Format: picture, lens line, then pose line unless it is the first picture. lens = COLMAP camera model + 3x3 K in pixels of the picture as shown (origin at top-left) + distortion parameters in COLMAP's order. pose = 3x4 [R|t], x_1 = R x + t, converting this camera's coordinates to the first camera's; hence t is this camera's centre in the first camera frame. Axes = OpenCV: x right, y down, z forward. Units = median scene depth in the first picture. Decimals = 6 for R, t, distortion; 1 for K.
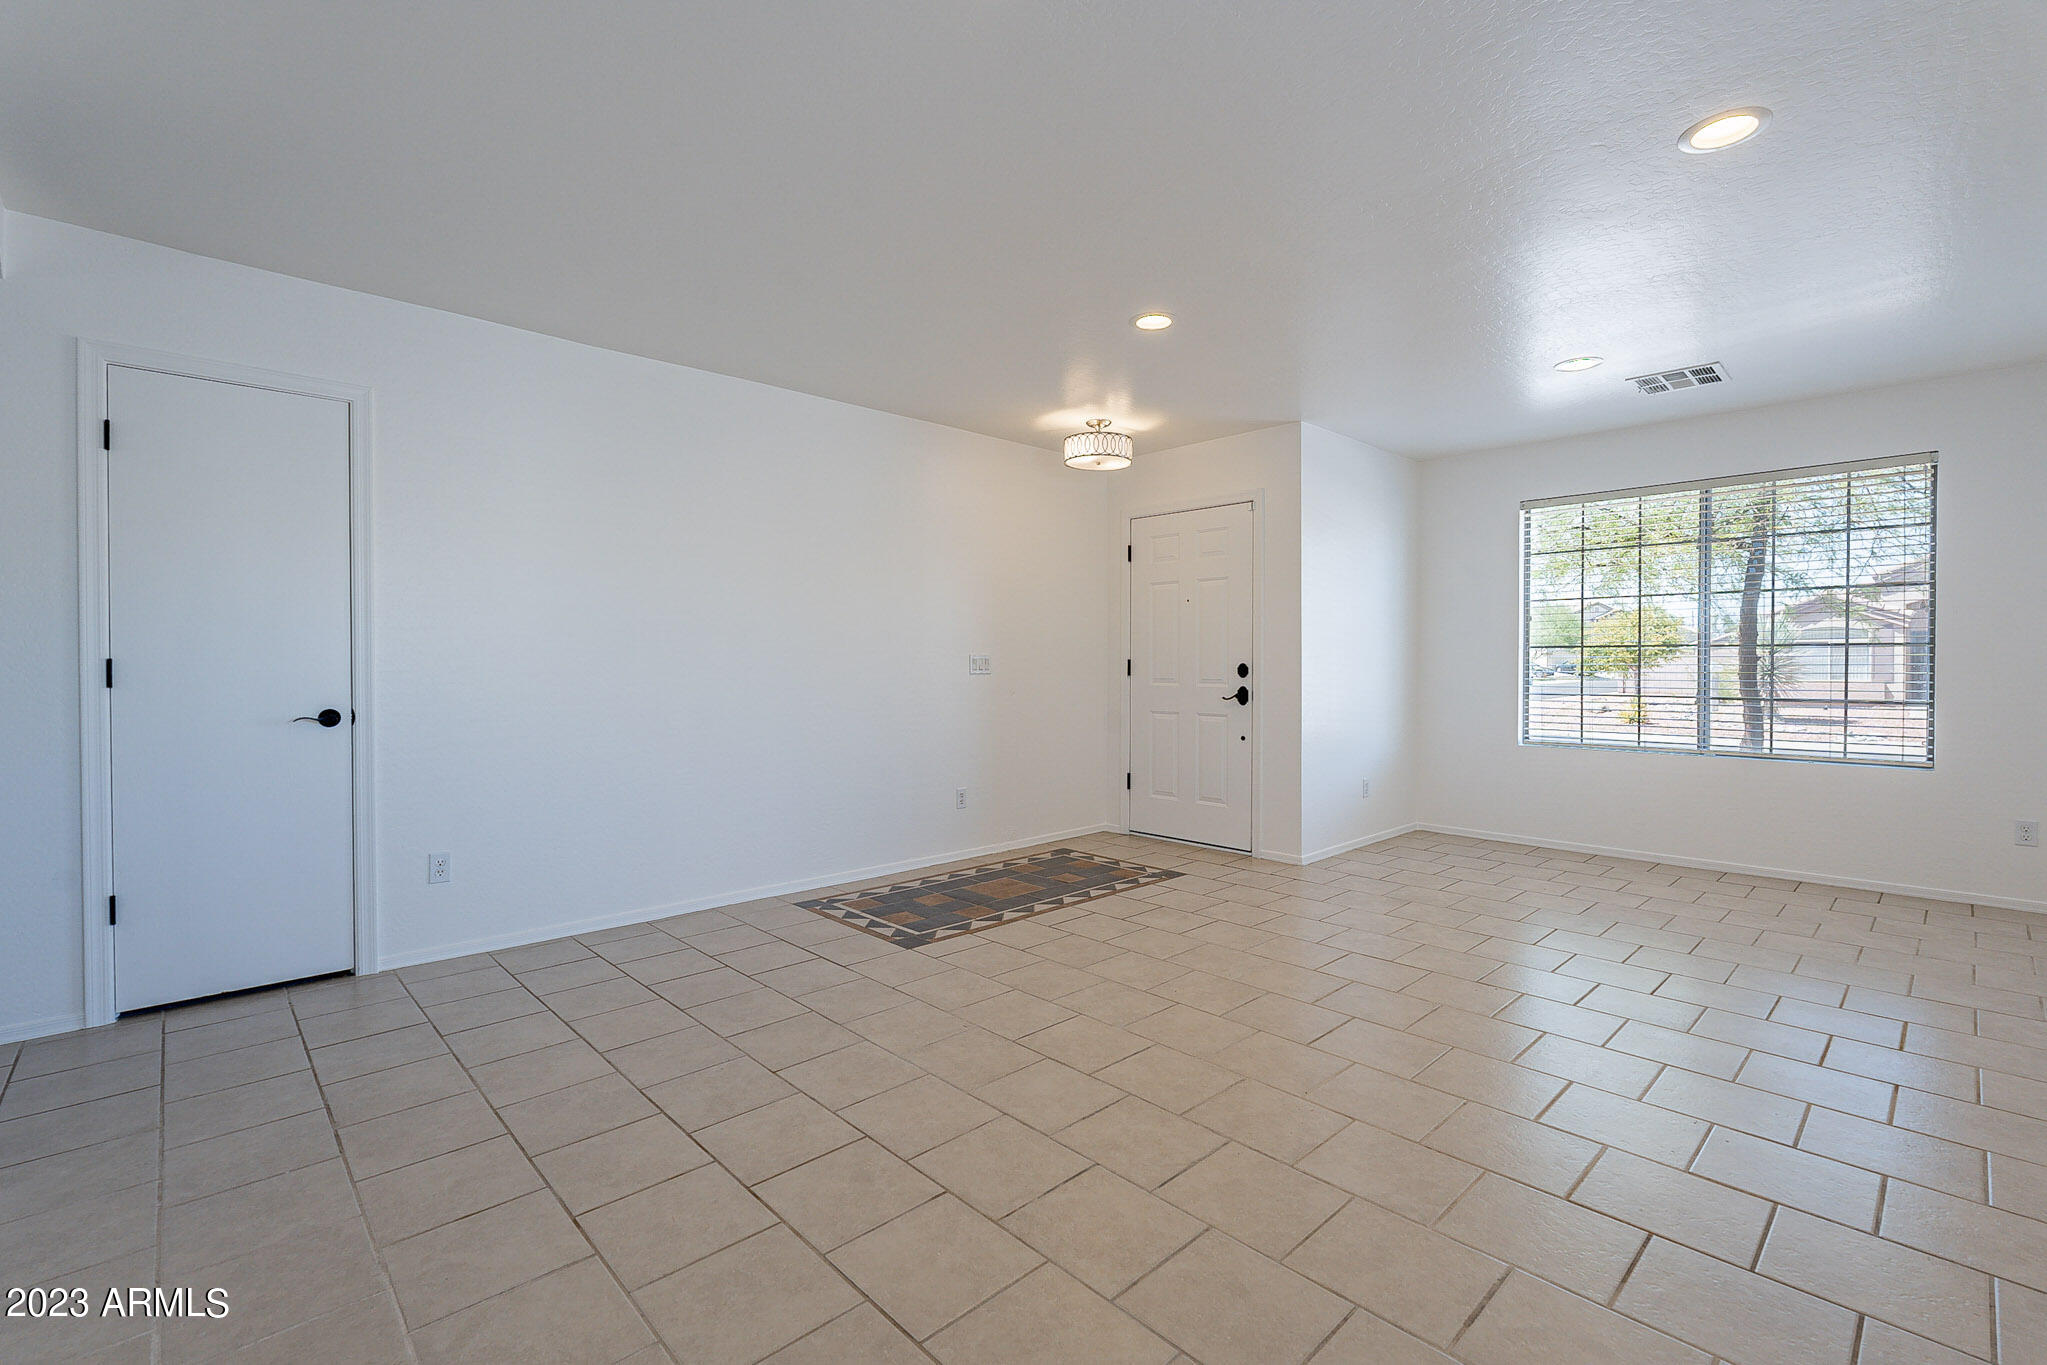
lens RADIAL K [[902.0, 0, 1023.2], [0, 902.0, 675.4], [0, 0, 1]] dist [-0.003704, -0.000066]
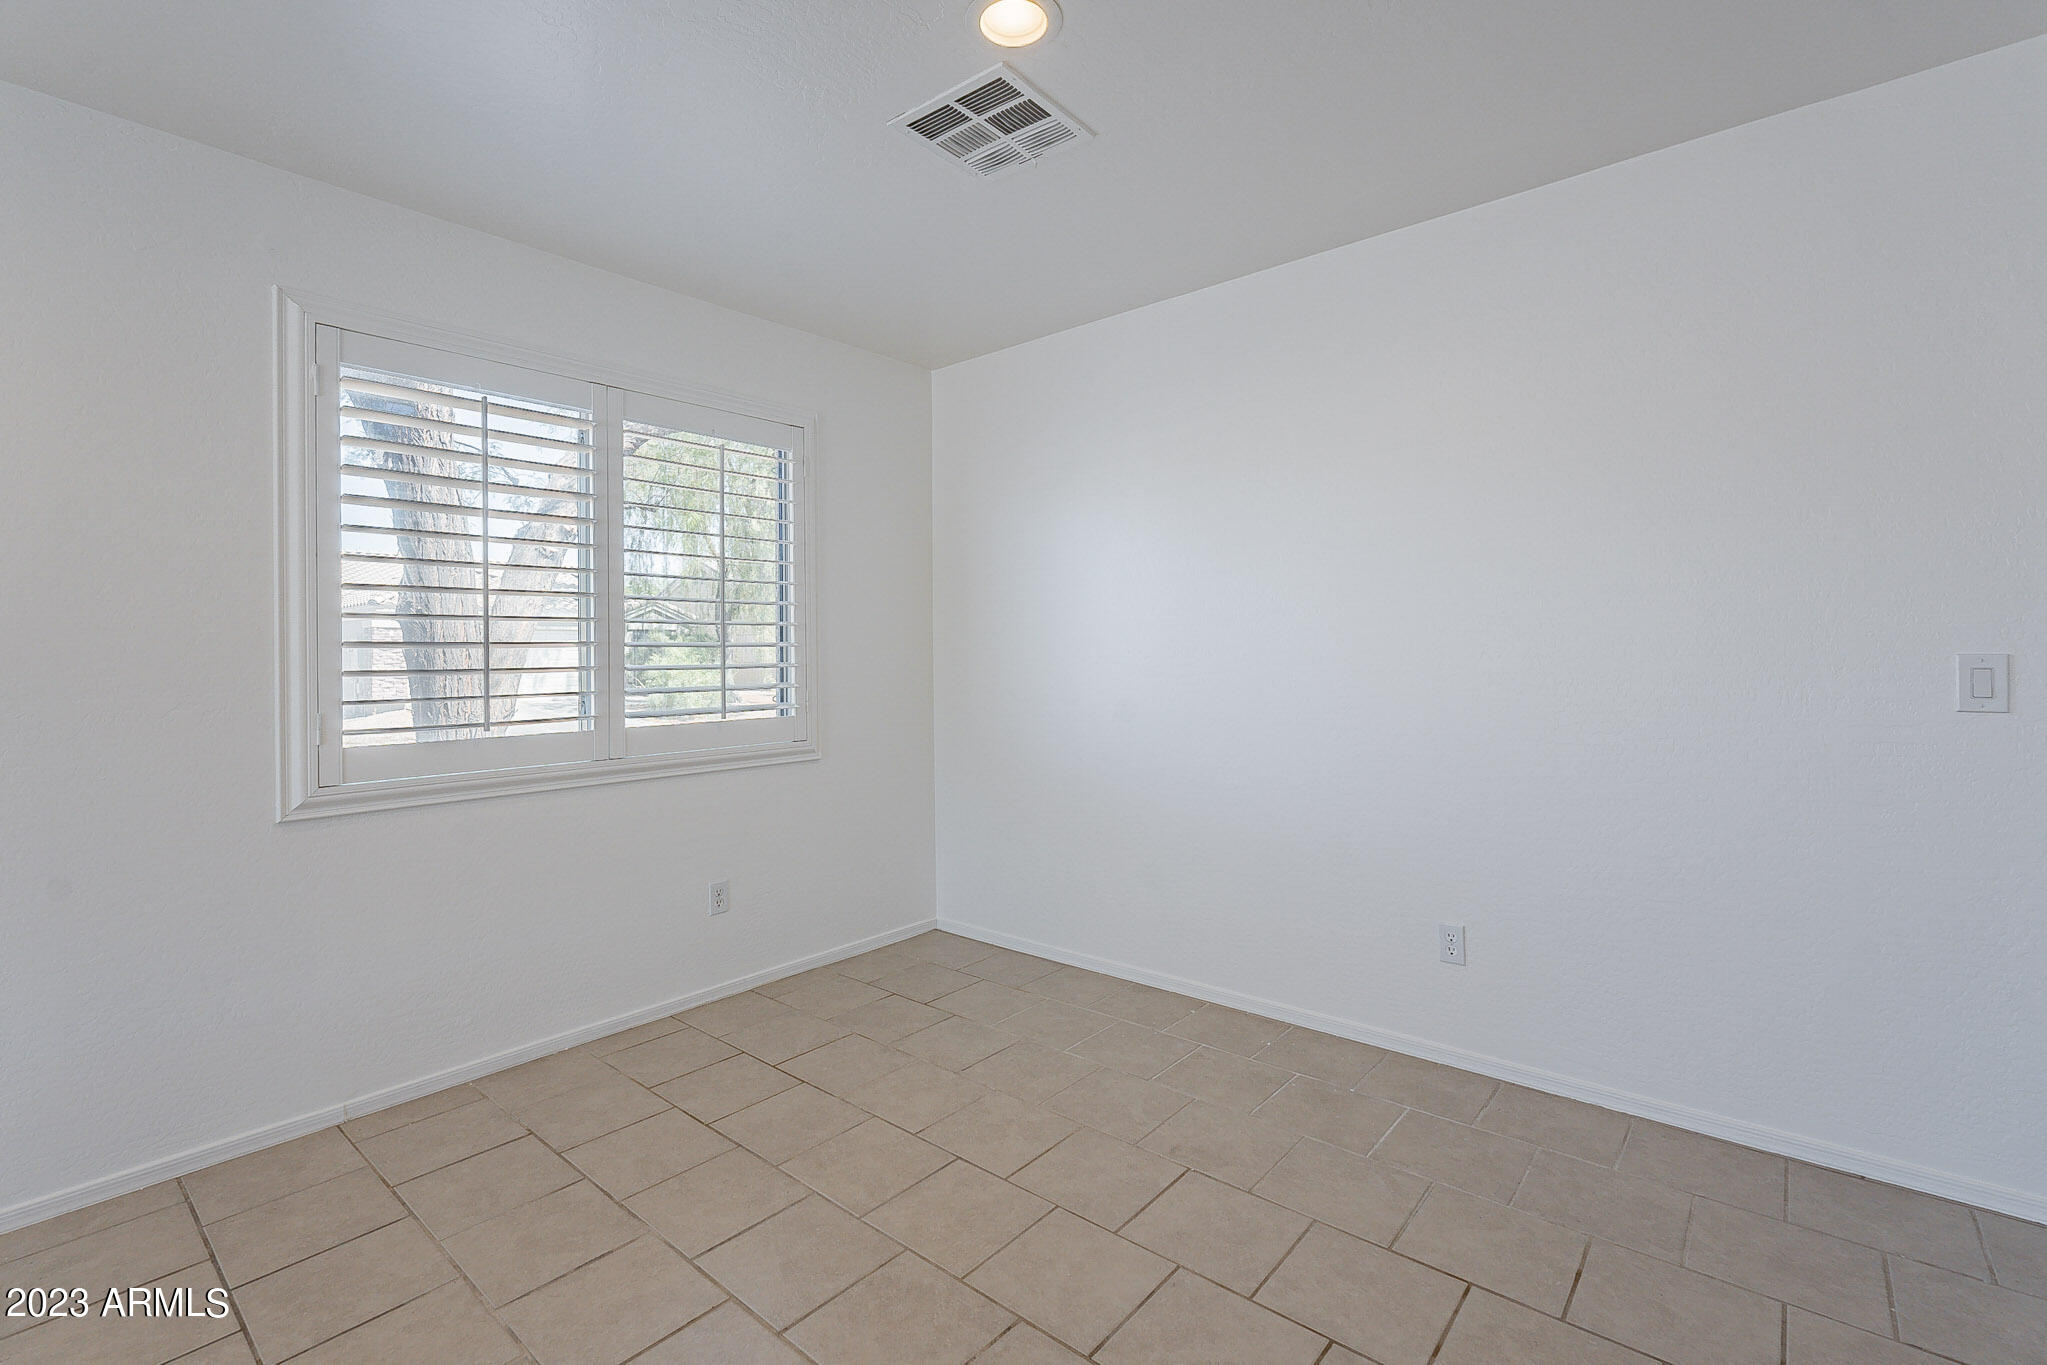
lens RADIAL K [[902.0, 0, 1026.8], [0, 902.0, 664.2], [0, 0, 1]] dist [-0.003704, -0.000066]
pose [[-0.993823, 0.010414, -0.110490, 0.026280], [0.007625, 0.999642, 0.025641, -0.033251], [0.110717, 0.024640, -0.993546, 0.873559]]
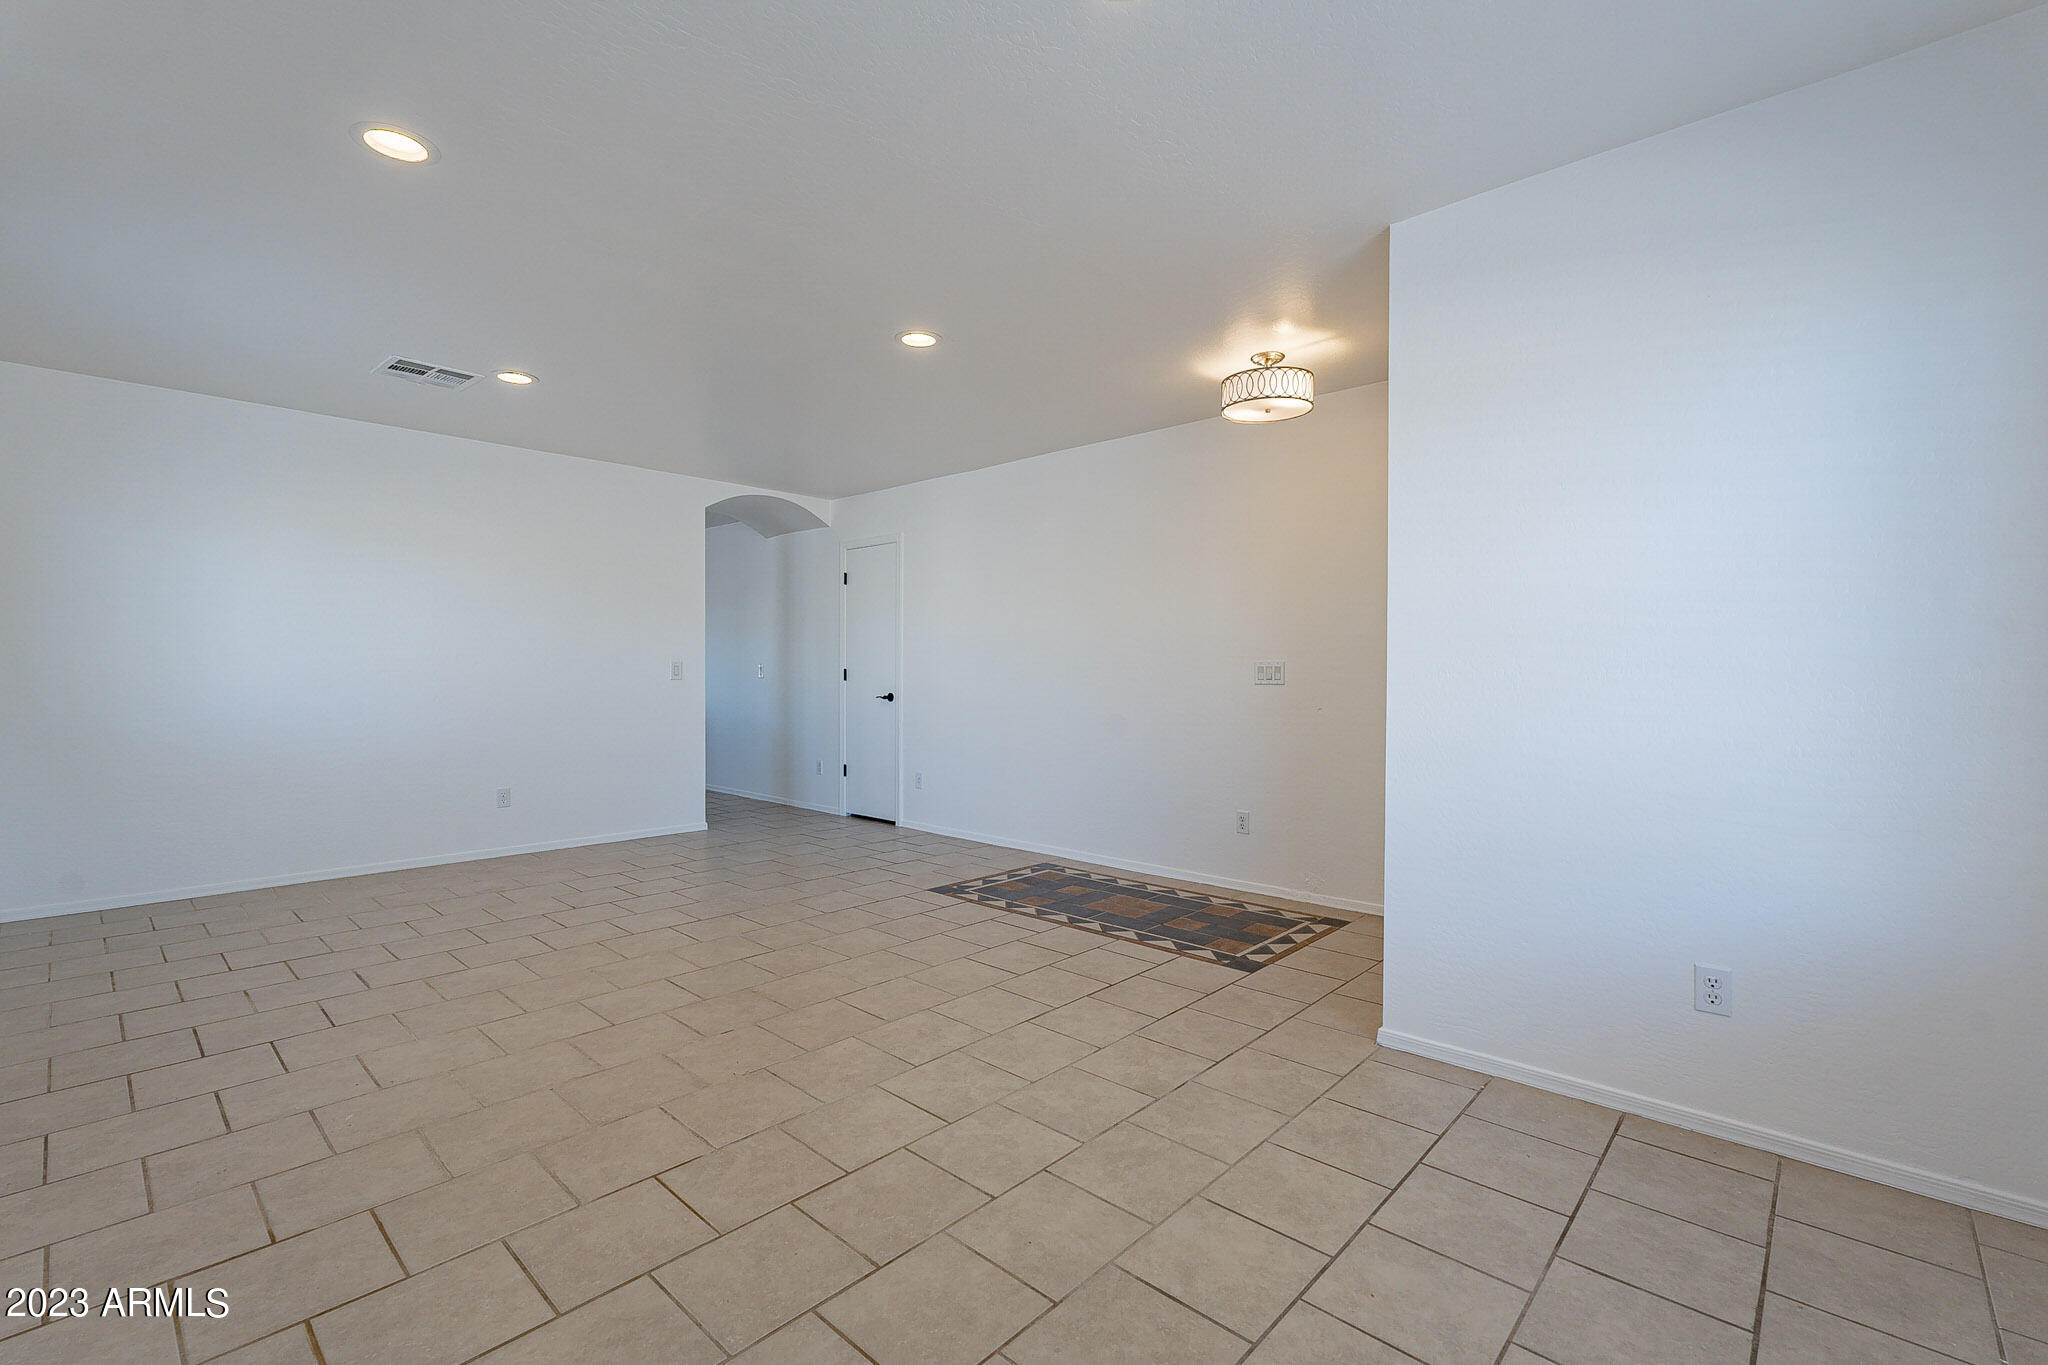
lens RADIAL K [[902.5, 0, 1015.1], [0, 902.5, 666.3], [0, 0, 1]] dist [-0.003704, -0.000066]
pose [[0.055544, -0.006818, -0.998433, 1.065961], [-0.018707, 0.999794, -0.007868, -0.009224], [0.998281, 0.019114, 0.055405, 0.951200]]
